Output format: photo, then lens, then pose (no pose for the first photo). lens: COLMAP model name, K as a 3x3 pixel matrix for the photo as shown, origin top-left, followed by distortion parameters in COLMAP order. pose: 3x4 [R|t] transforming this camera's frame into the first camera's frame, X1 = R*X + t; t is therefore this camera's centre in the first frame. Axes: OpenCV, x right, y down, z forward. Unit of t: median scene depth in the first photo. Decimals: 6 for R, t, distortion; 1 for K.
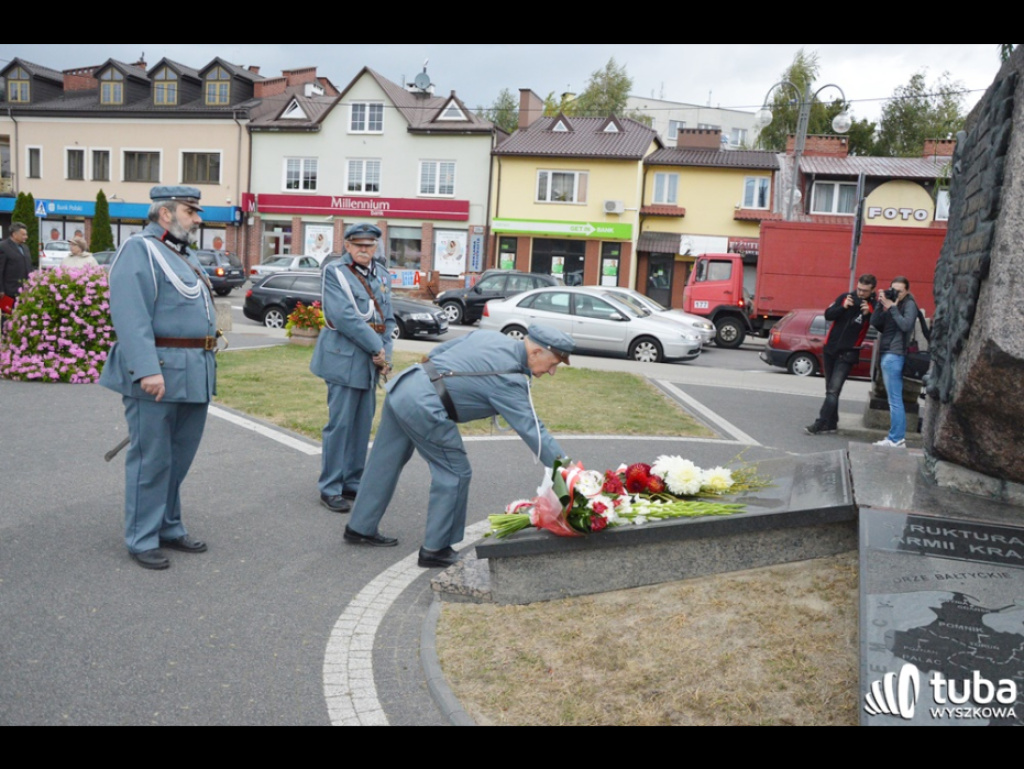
lens RADIAL K [[892.6, 0, 502.4], [0, 892.6, 385.8], [0, 0, 1]] dist [-0.122583, 0.152969]
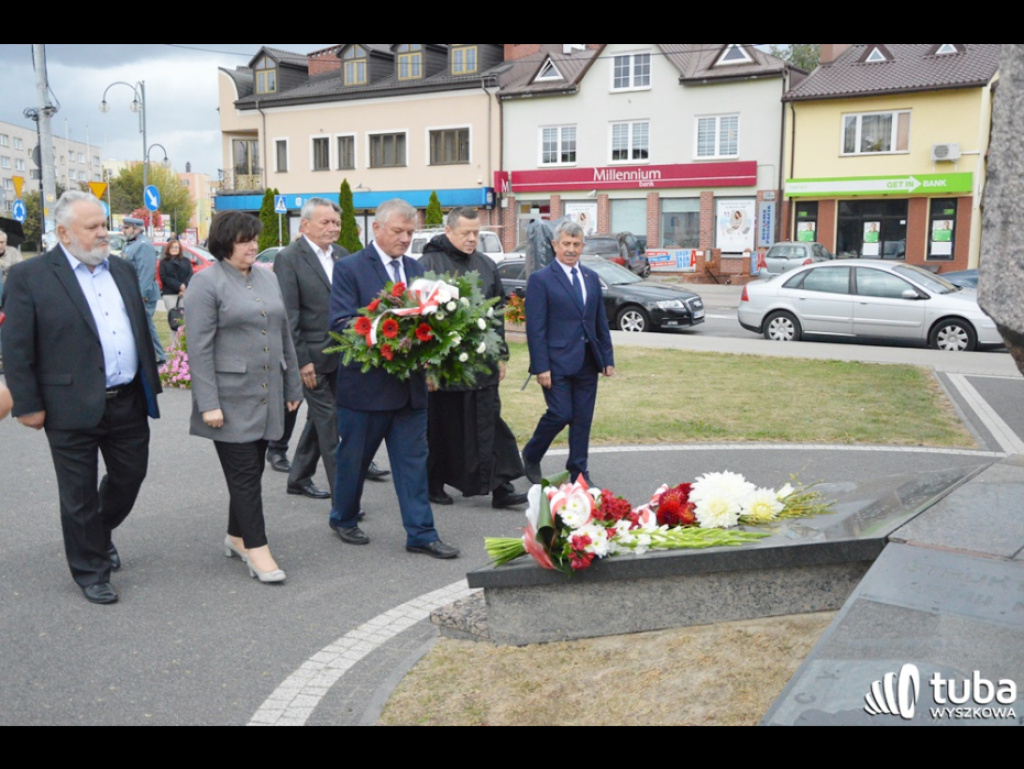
lens RADIAL K [[1047.6, 0, 500.5], [0, 1047.6, 386.2], [0, 0, 1]] dist [-0.052789, 0.241155]
pose [[0.951099, -0.017154, -0.308408, 0.031522], [0.016661, 0.999852, -0.004234, 0.000521], [0.308435, -0.001112, 0.951245, 0.005473]]
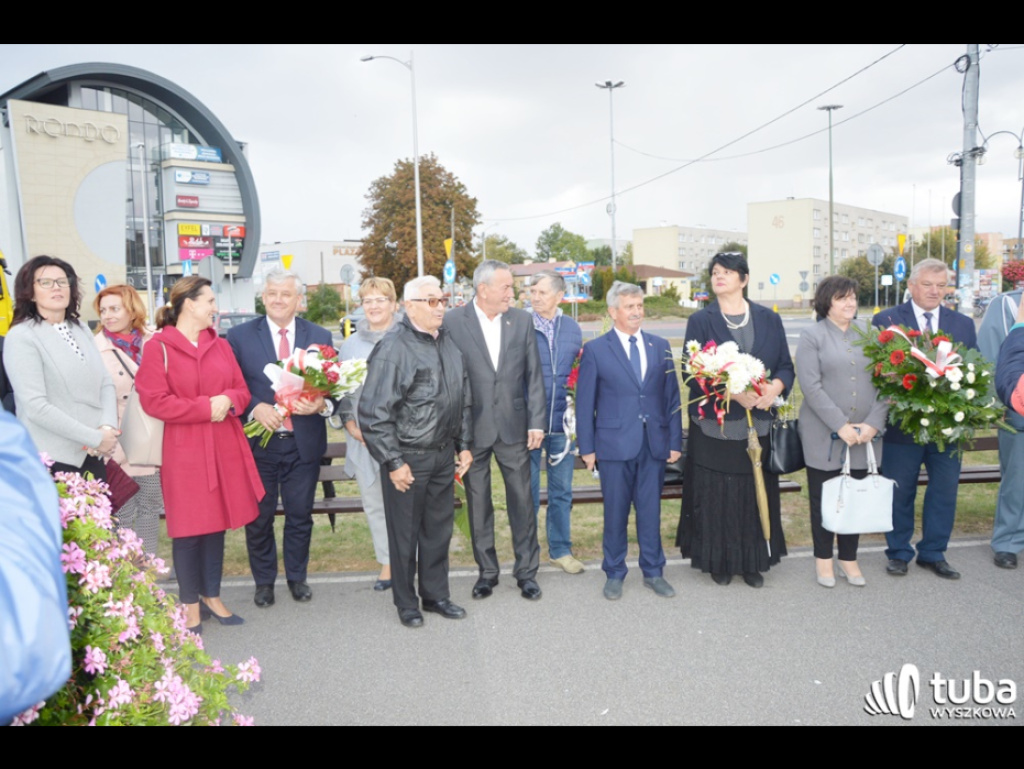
lens RADIAL K [[847.3, 0, 493.9], [0, 847.3, 394.2], [0, 0, 1]] dist [-0.141695, 0.129160]
pose [[0.442084, 0.019555, -0.896761, -0.150667], [-0.059721, 0.998186, -0.007675, -0.024810], [0.894983, 0.056948, 0.442449, 0.110014]]
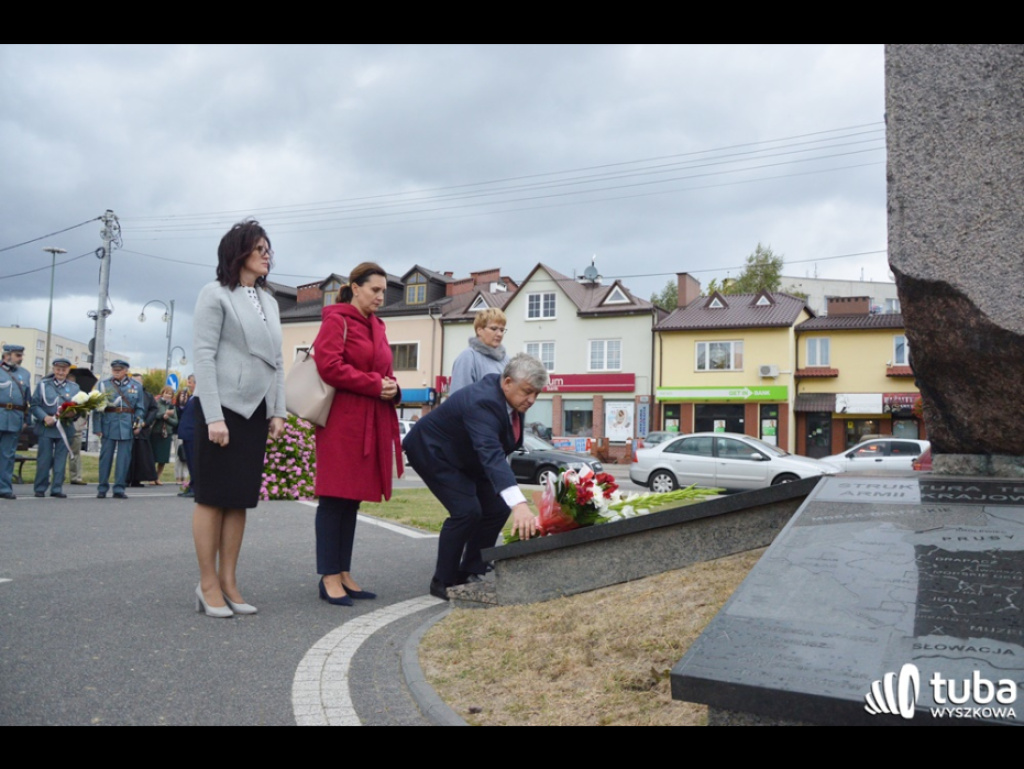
lens RADIAL K [[820.6, 0, 502.5], [0, 820.6, 386.7], [0, 0, 1]] dist [-0.151937, 0.118966]
pose [[0.974942, -0.048075, -0.217201, 0.021874], [0.001441, 0.977713, -0.209939, 0.019504], [0.222453, 0.204366, 0.953283, 0.003160]]
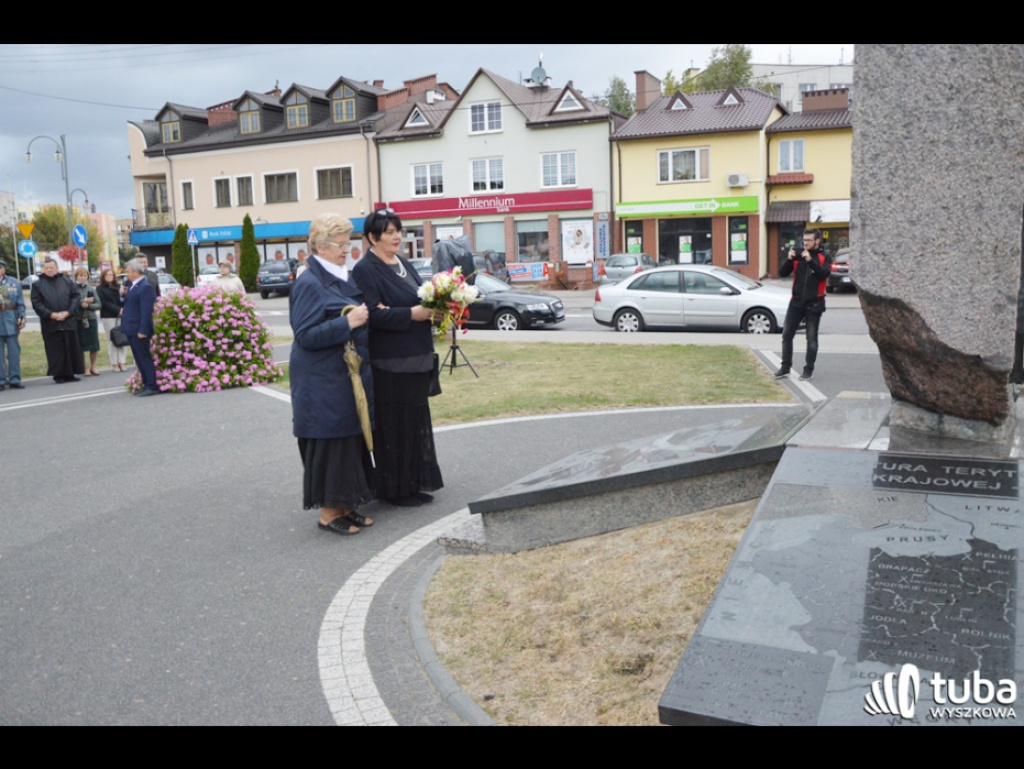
lens RADIAL K [[892.6, 0, 502.4], [0, 892.6, 385.8], [0, 0, 1]] dist [-0.122583, 0.152969]
pose [[0.982371, -0.068749, -0.173840, 0.022039], [0.070561, 0.997498, 0.004259, 0.002980], [0.173112, -0.016450, 0.984765, -0.010332]]
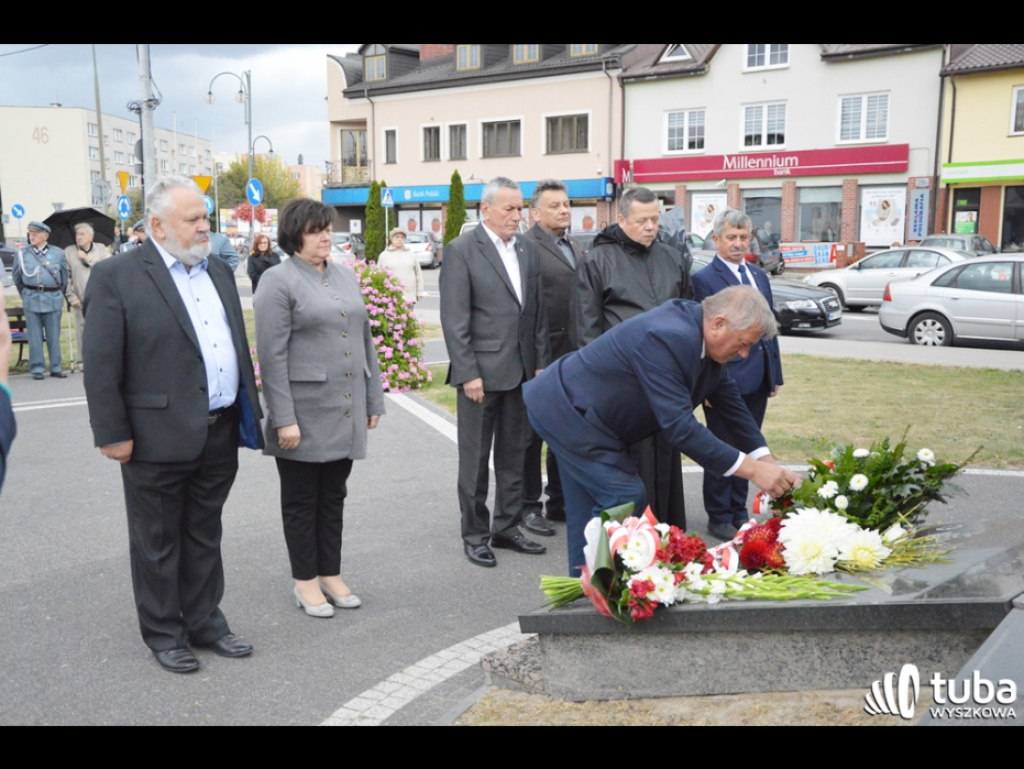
lens RADIAL K [[1114.1, 0, 500.4], [0, 1114.1, 389.3], [0, 0, 1]] dist [-0.032786, 0.295440]
pose [[0.911156, -0.006713, -0.412008, 0.034565], [0.004678, 0.999971, -0.005947, -0.000568], [0.412036, 0.003491, 0.911161, 0.013782]]
